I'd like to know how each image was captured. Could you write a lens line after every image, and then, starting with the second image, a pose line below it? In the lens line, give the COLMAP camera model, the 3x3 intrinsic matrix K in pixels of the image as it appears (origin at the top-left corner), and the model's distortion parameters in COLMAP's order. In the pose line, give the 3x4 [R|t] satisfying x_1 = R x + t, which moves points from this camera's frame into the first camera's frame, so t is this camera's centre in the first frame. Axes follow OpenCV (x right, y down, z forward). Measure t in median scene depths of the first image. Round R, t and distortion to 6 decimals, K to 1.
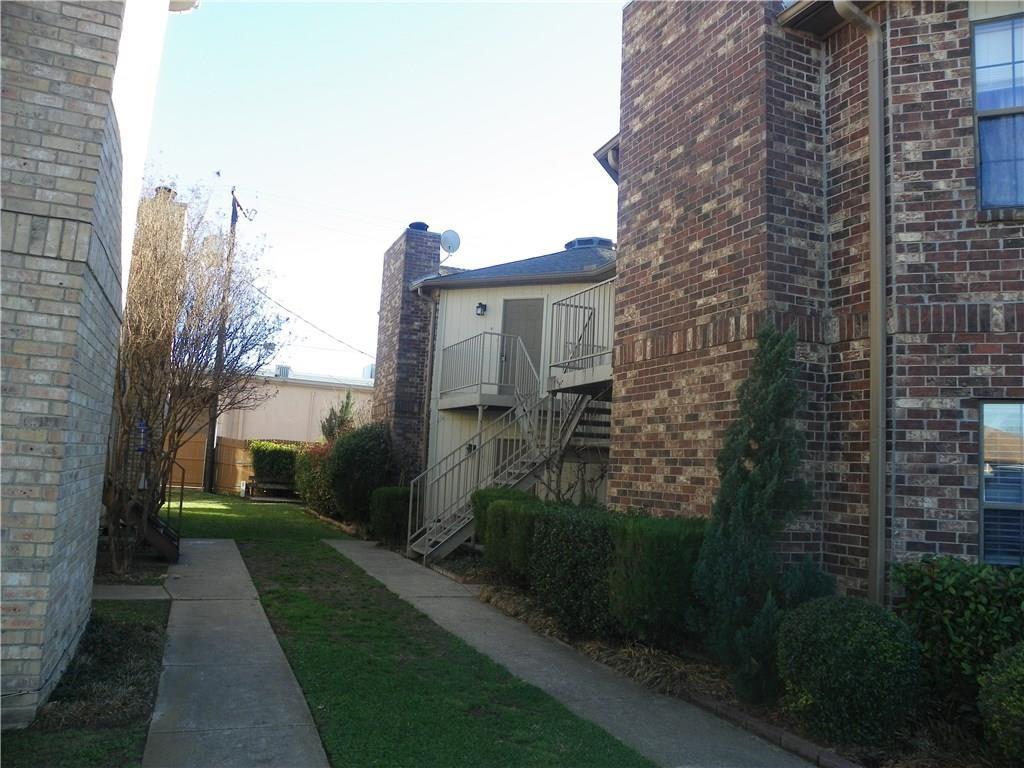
lens RADIAL K [[777.7, 0, 512.8], [0, 777.7, 384.9], [0, 0, 1]] dist [-0.073253, -0.001343]
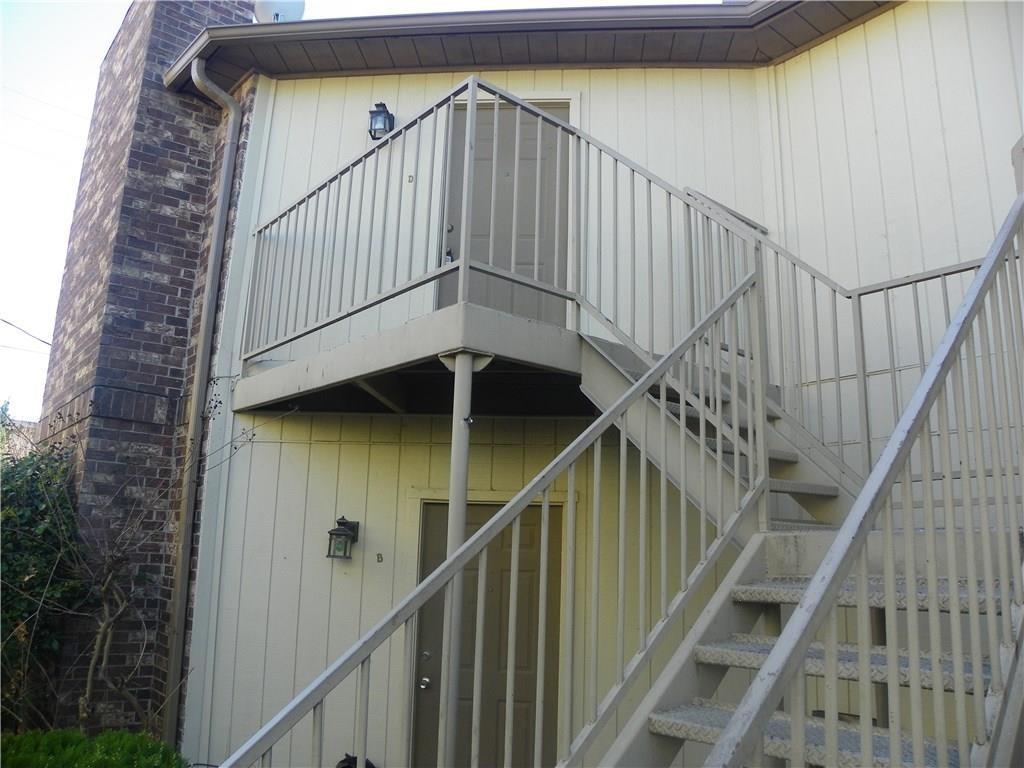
lens RADIAL K [[777.7, 0, 512.6], [0, 777.7, 383.3], [0, 0, 1]] dist [-0.073253, -0.001343]
pose [[0.949429, 0.043378, 0.310972, -0.083301], [-0.015601, 0.995705, -0.091261, 0.045899], [-0.313595, 0.081794, 0.946027, 0.634747]]
